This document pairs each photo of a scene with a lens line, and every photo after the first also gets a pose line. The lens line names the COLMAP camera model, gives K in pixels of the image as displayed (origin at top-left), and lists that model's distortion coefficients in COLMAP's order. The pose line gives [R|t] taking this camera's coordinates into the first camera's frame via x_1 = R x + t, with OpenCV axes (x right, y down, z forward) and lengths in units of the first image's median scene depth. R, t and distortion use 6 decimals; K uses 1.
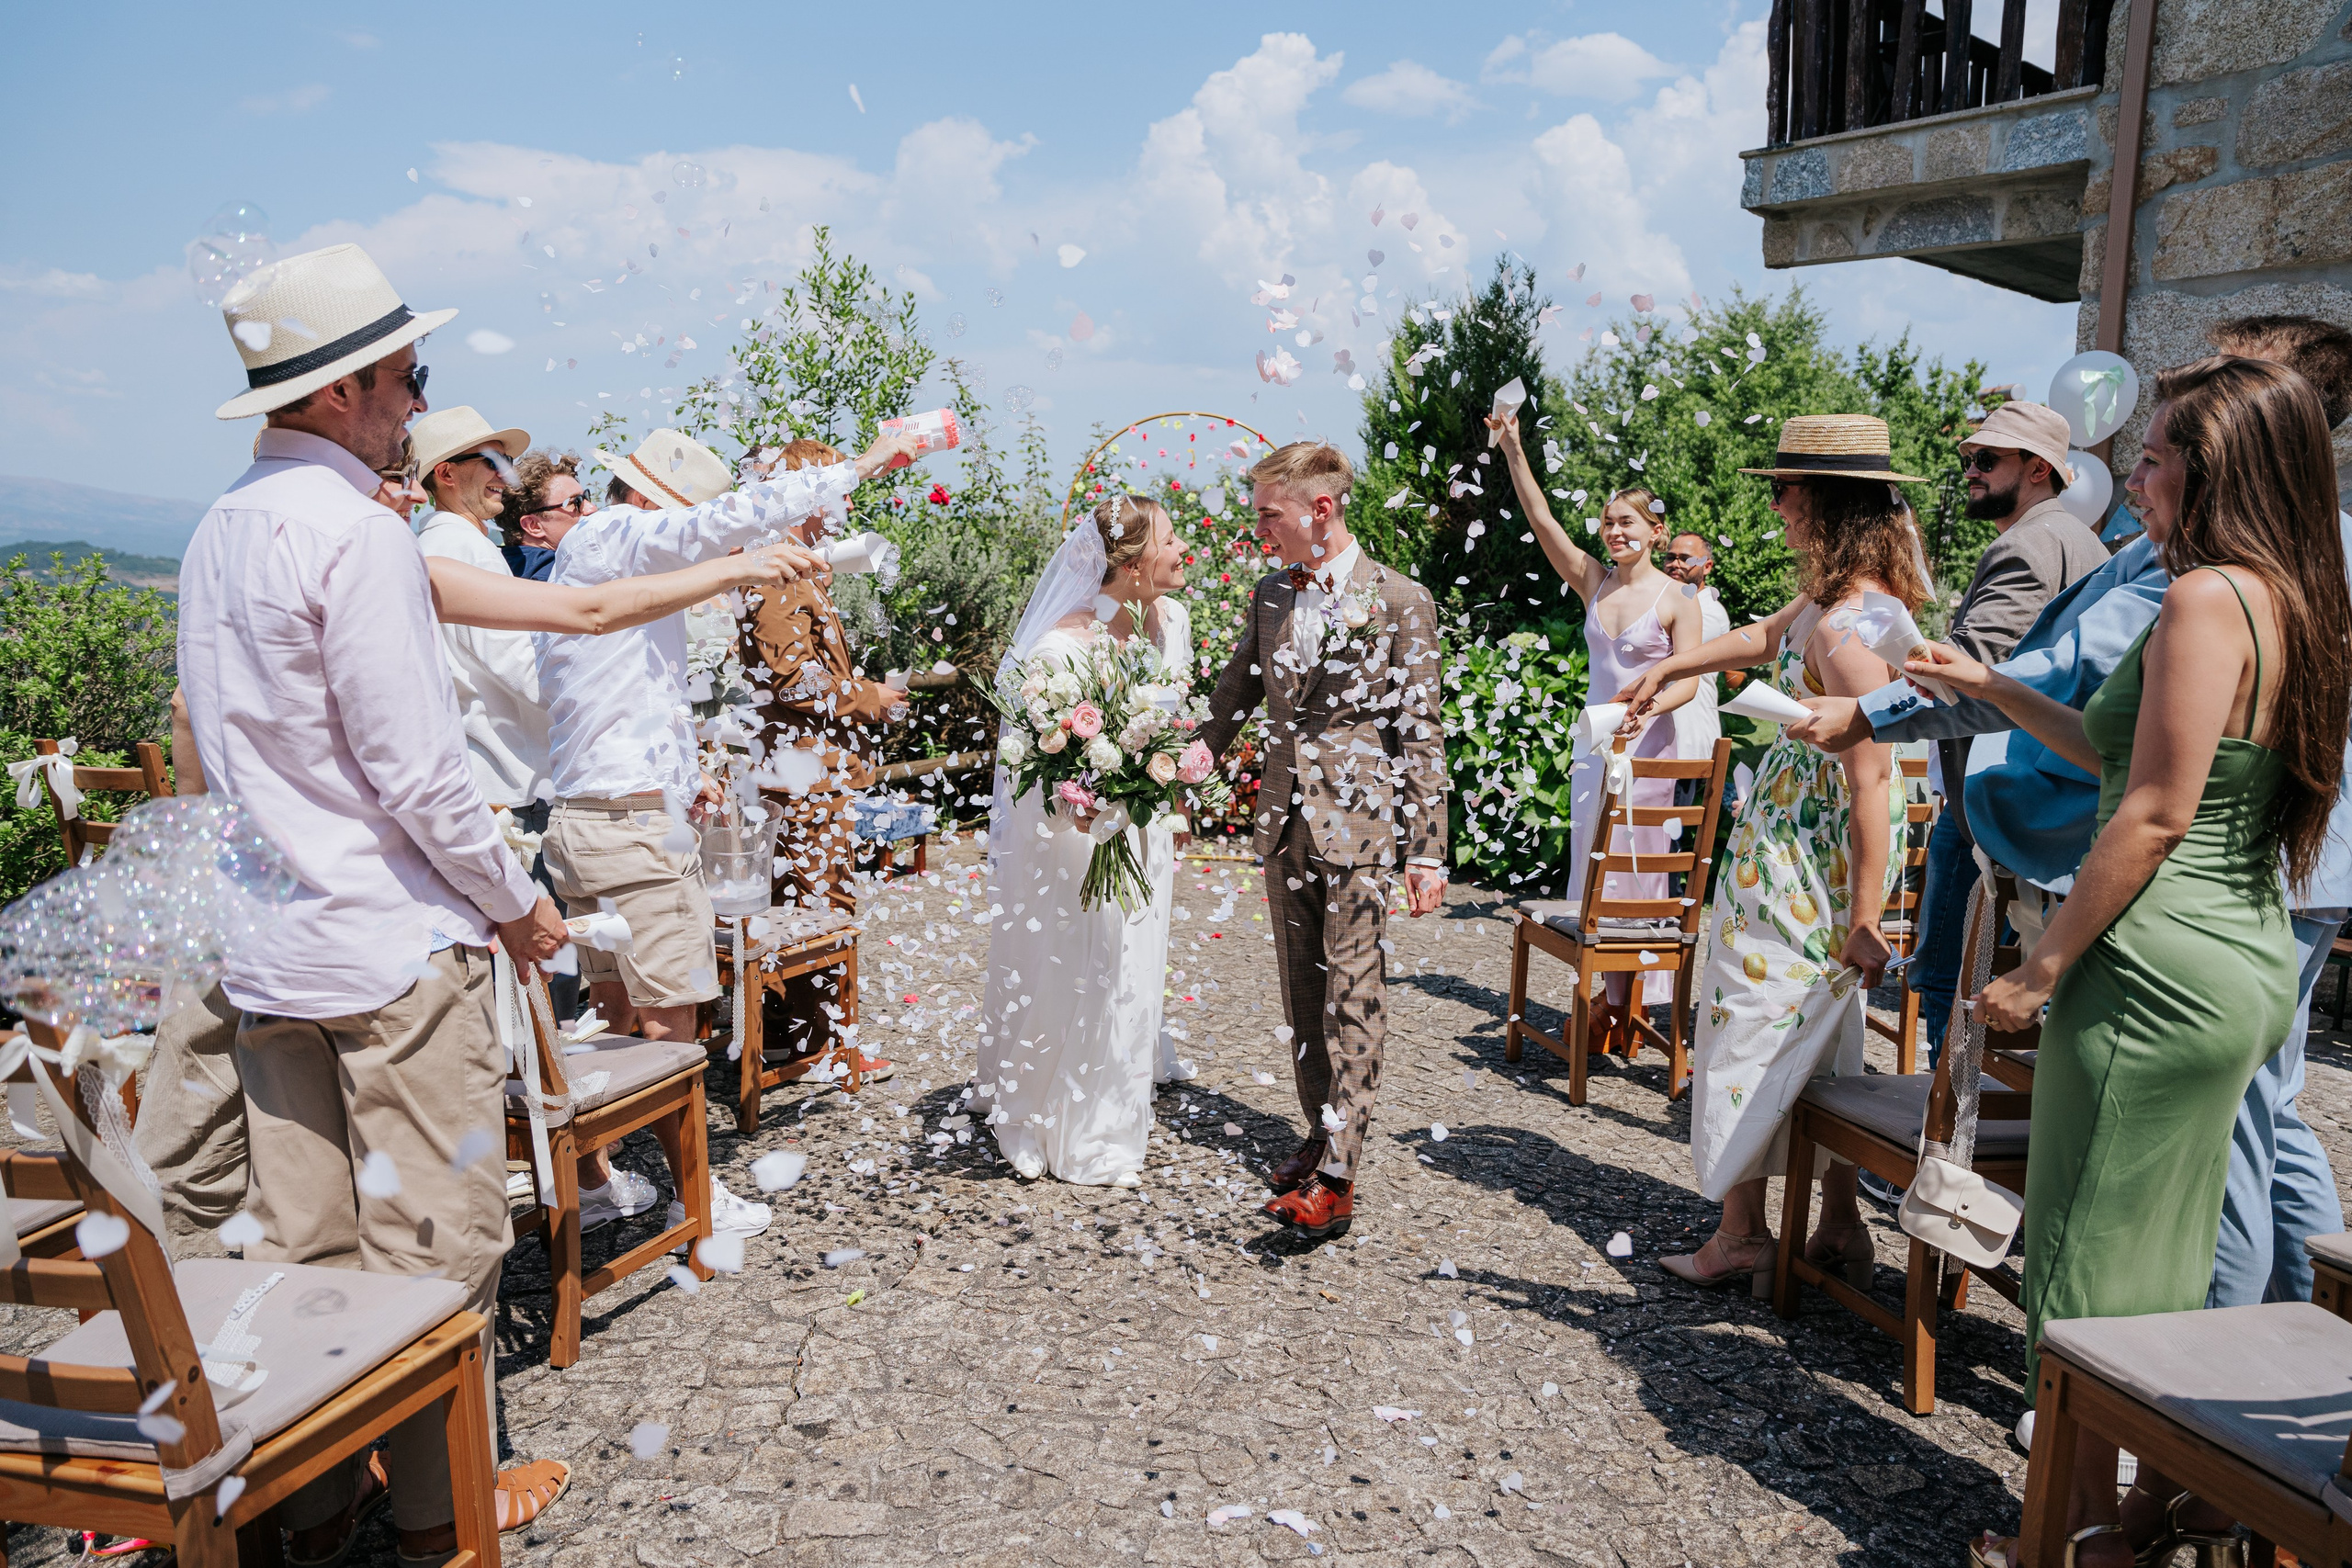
lens RADIAL K [[1592.2, 0, 1182.0], [0, 1592.2, 783.0], [0, 0, 1]] dist [-0.147871, 0.107776]
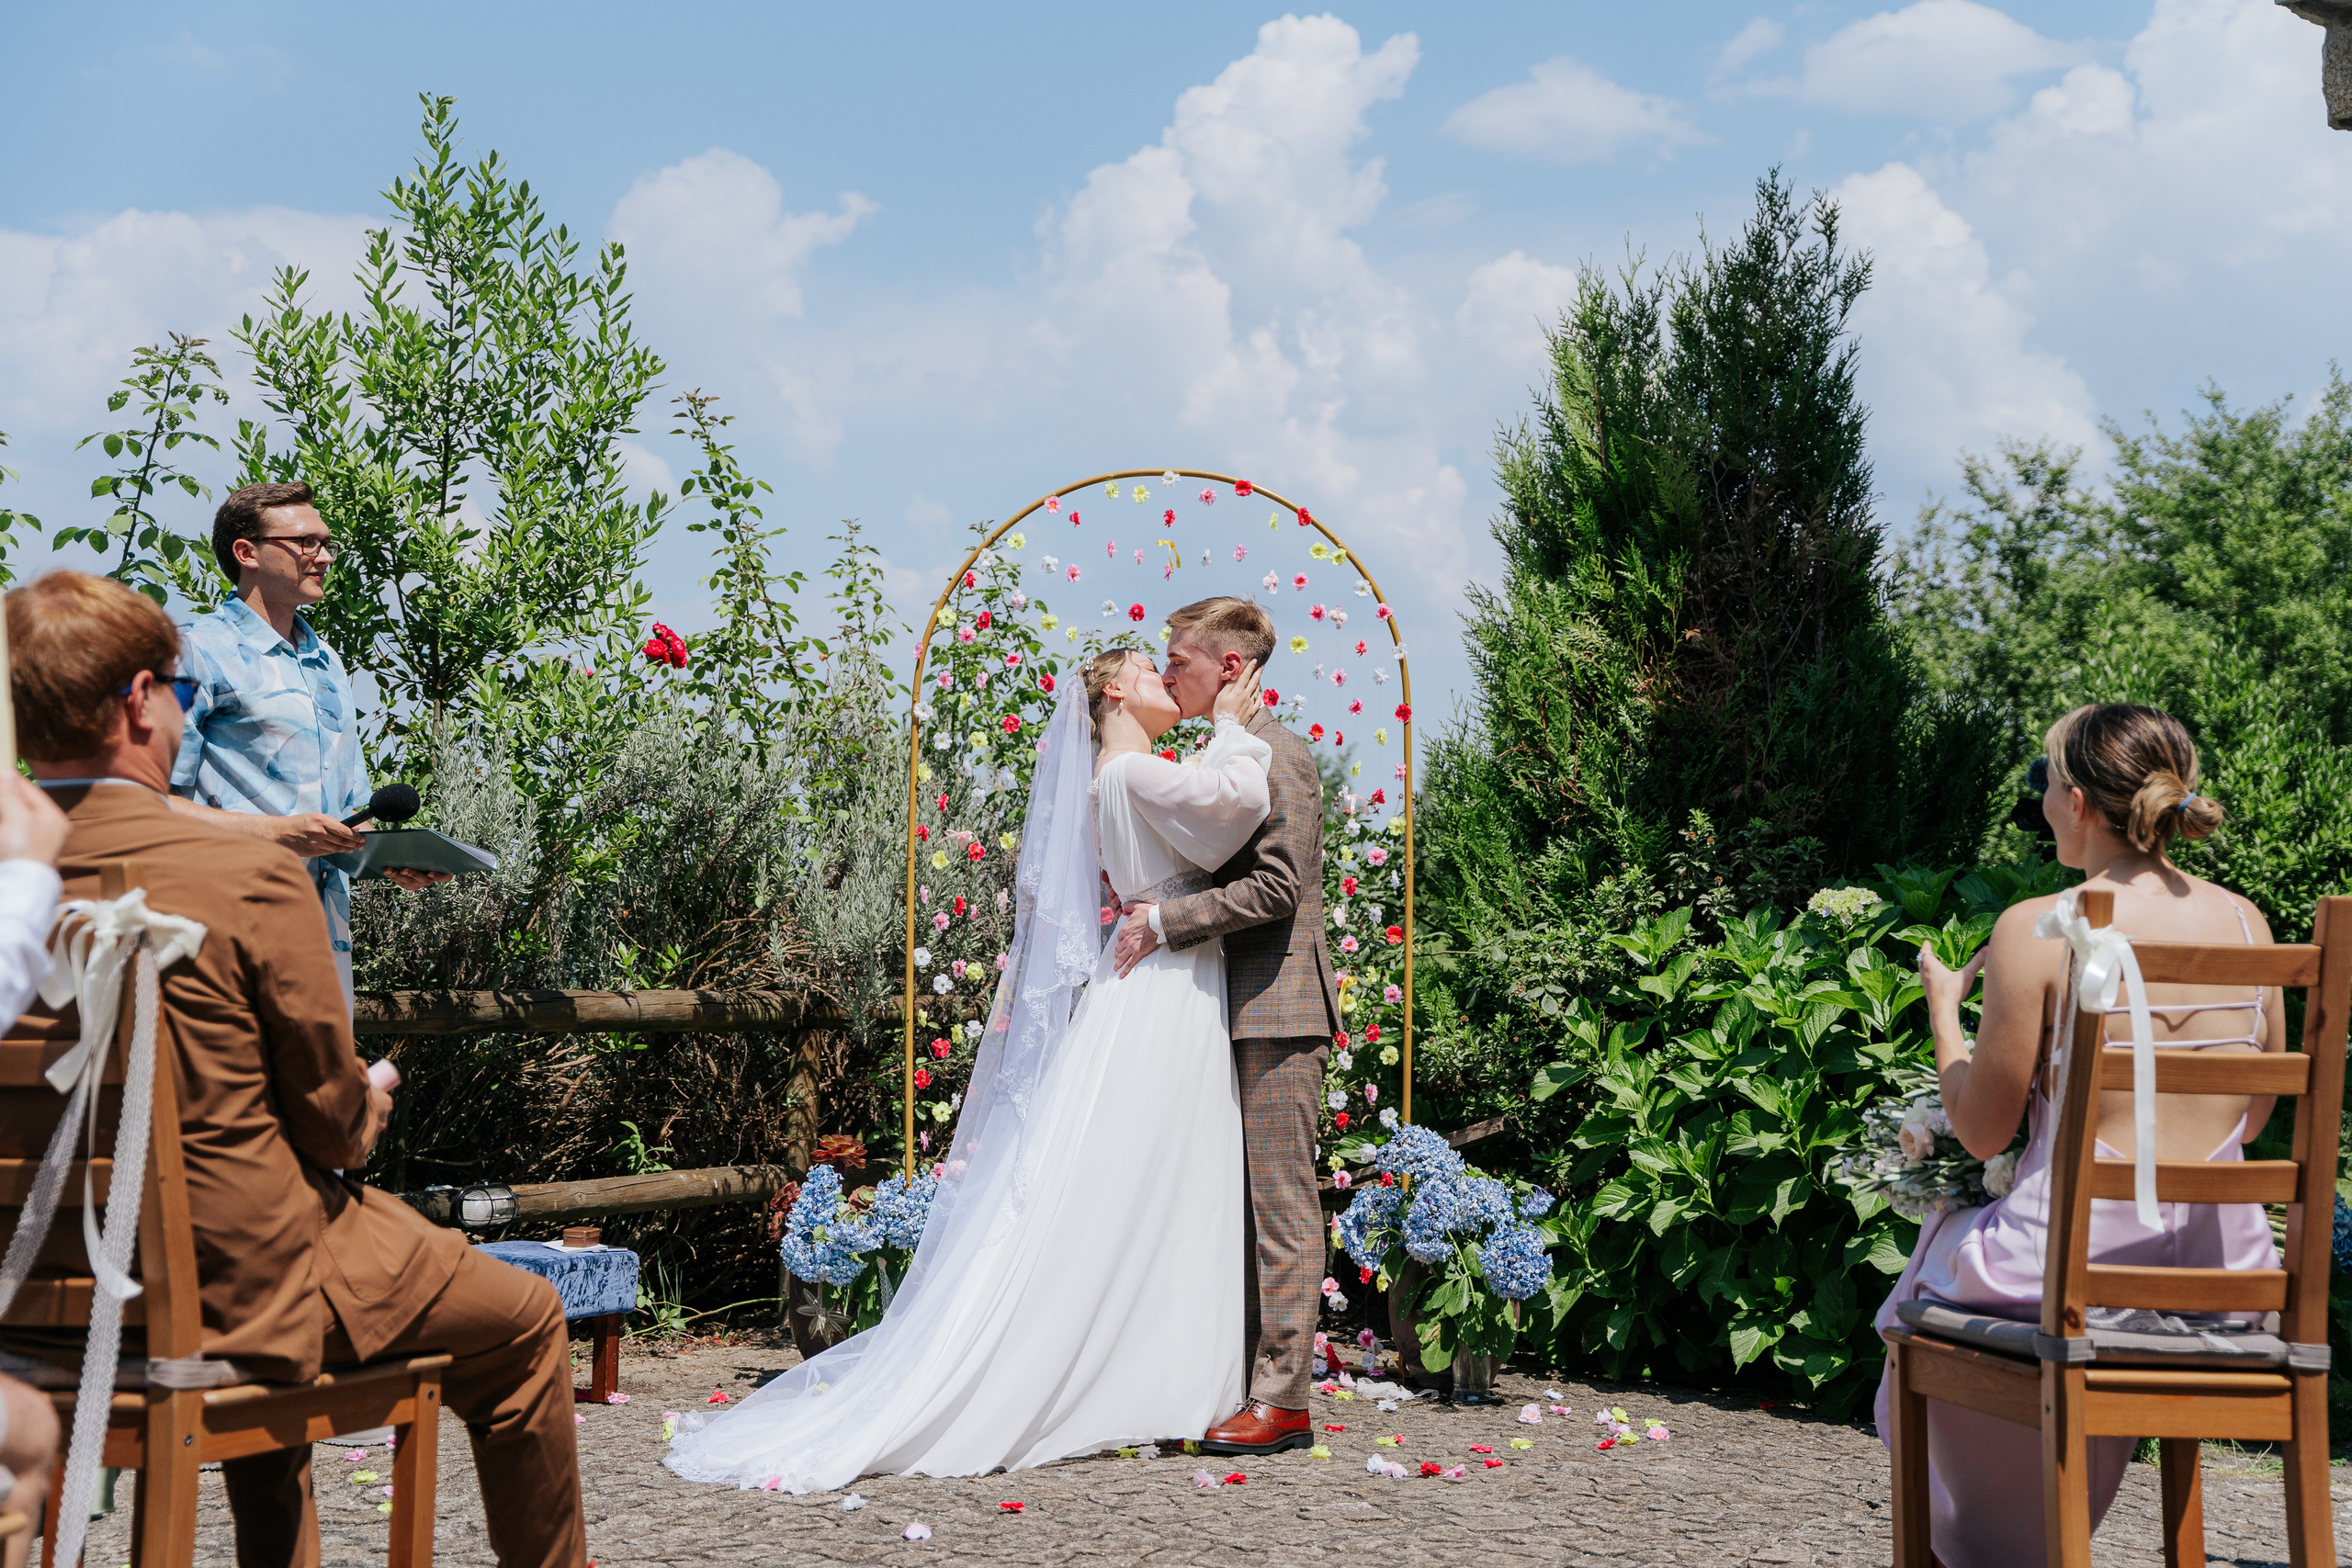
lens RADIAL K [[3032.7, 0, 1169.9], [0, 3032.7, 776.1], [0, 0, 1]] dist [0.172876, 0.000000]
pose [[0.999917, -0.009313, 0.008944, -0.002750], [0.010953, 0.978590, -0.205527, 0.062157], [-0.006838, 0.205608, 0.978611, 0.057299]]
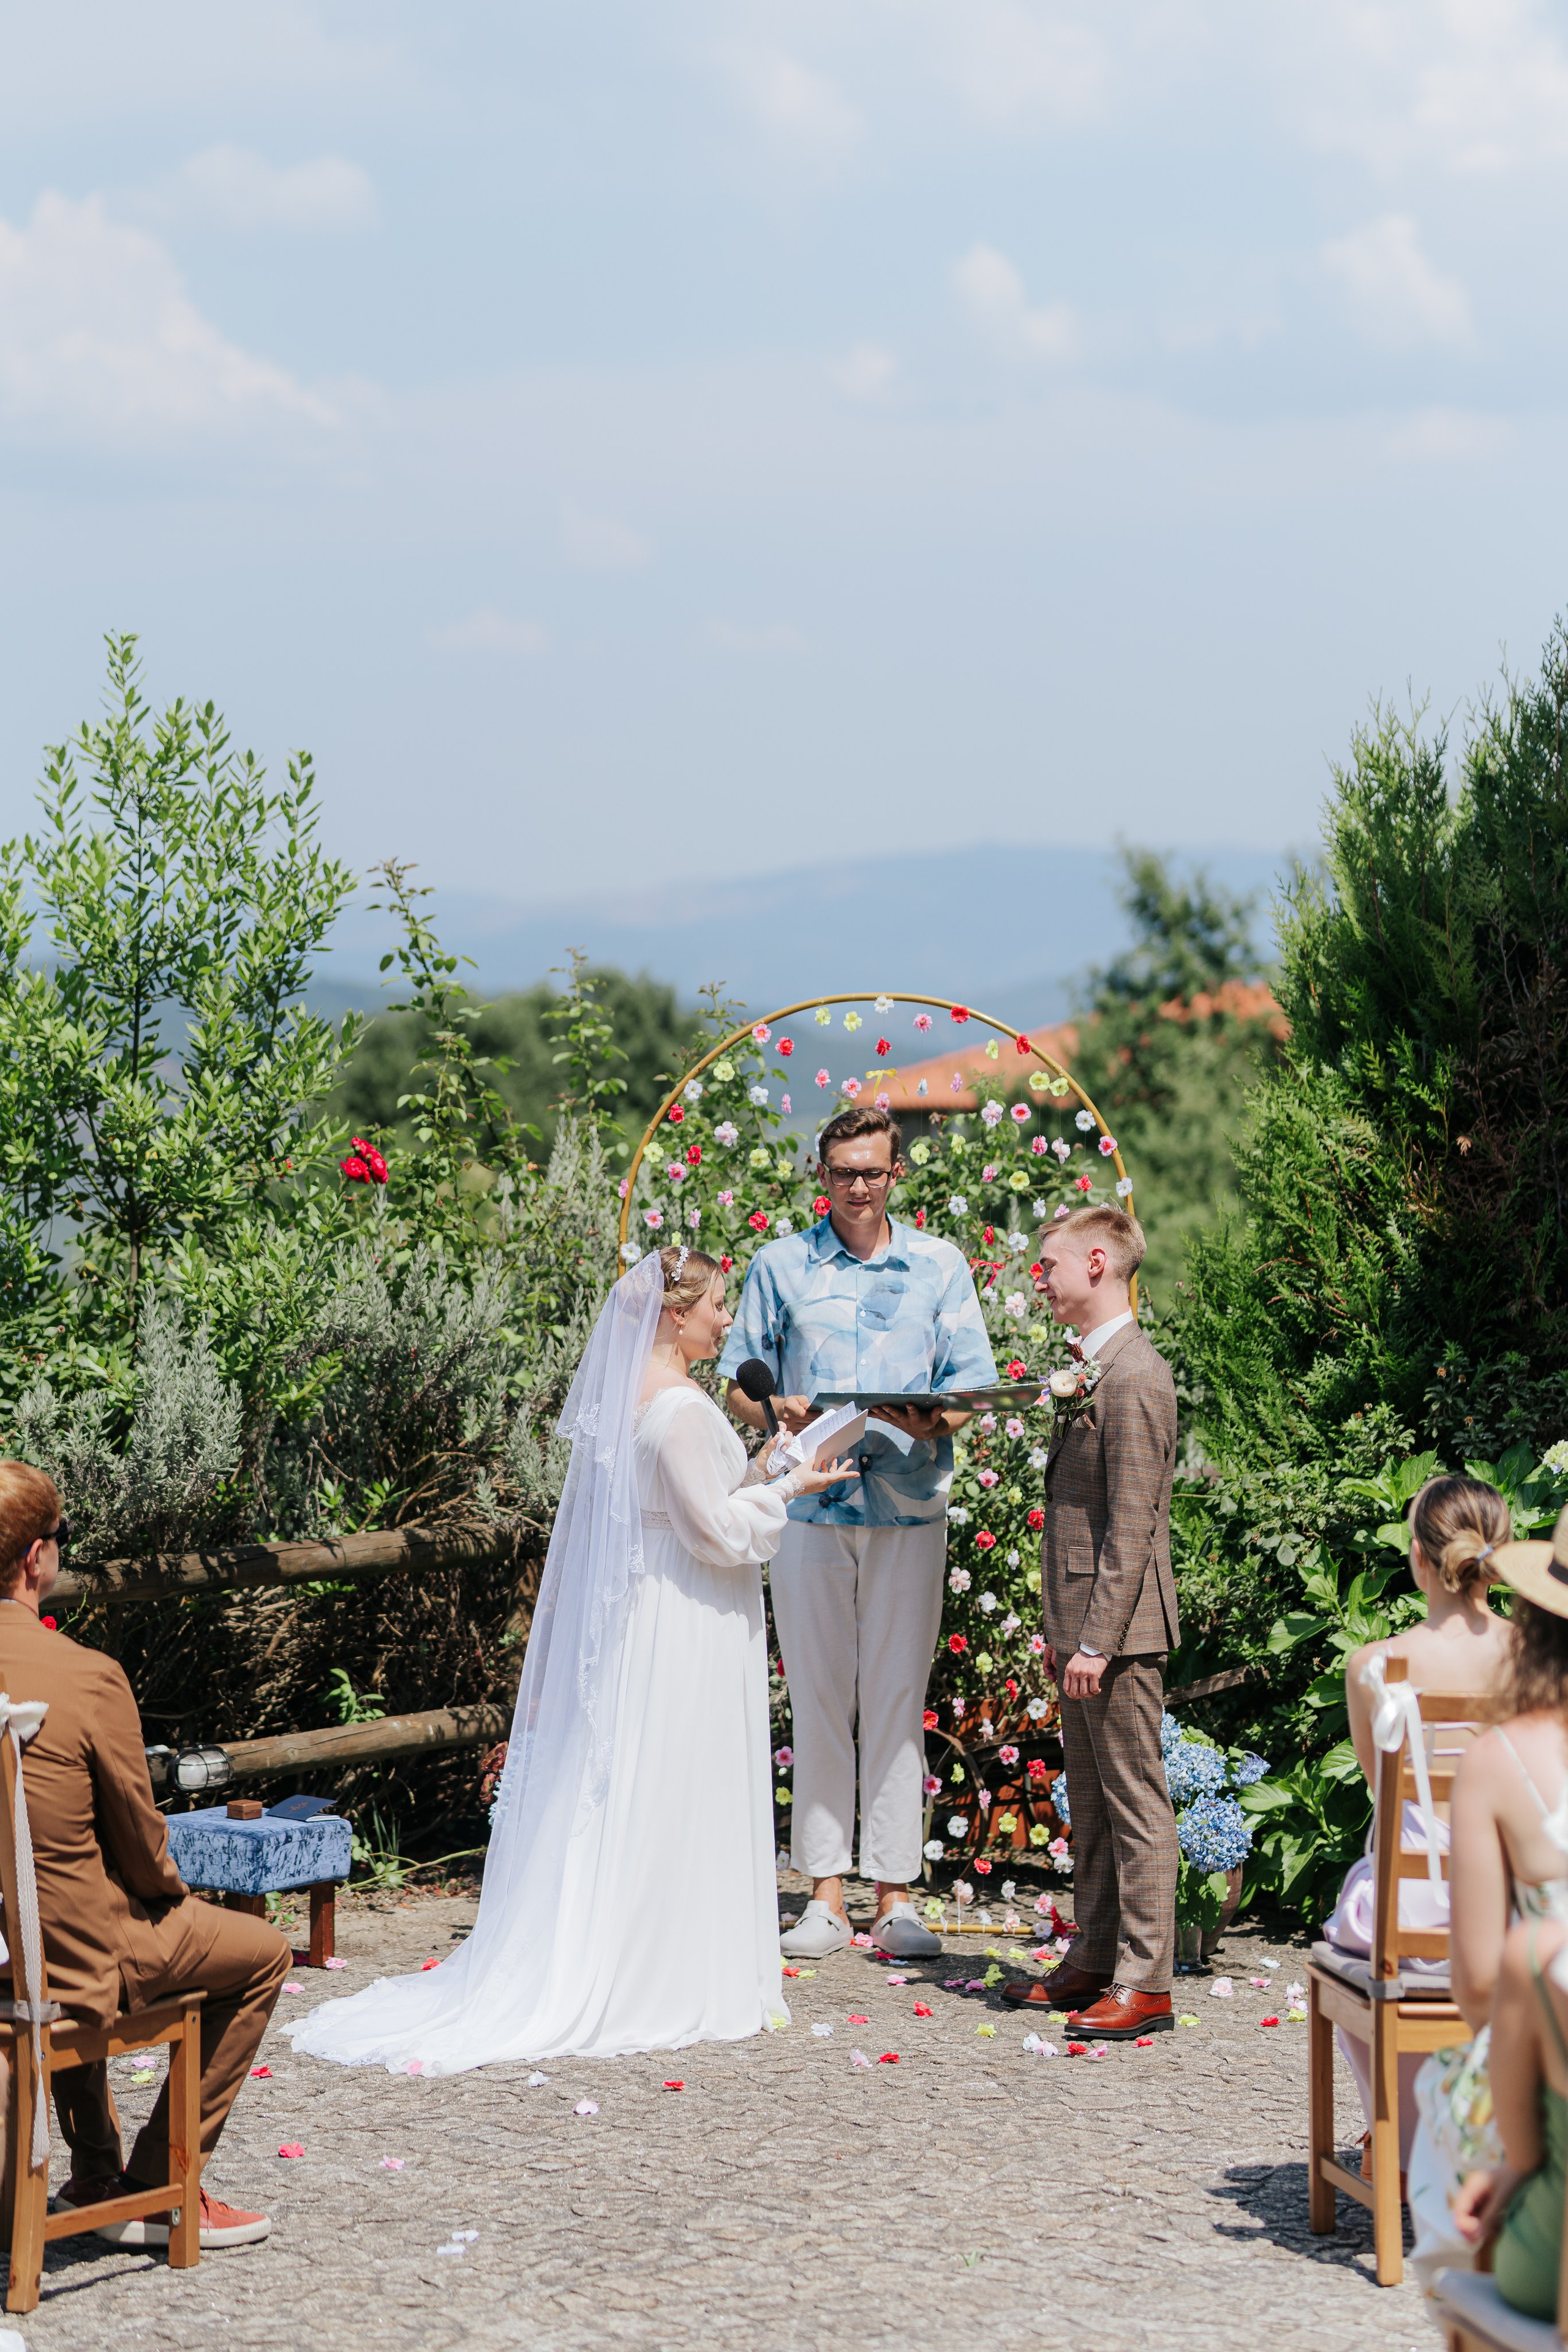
lens RADIAL K [[5416.7, 0, 798.2], [0, 5416.7, 1167.7], [0, 0, 1]] dist [0.353270, 0.000000]
pose [[0.996137, -0.019981, -0.085514, 0.118766], [0.009450, 0.992505, -0.121836, 0.020139], [0.087307, 0.120557, 0.988860, -0.624008]]
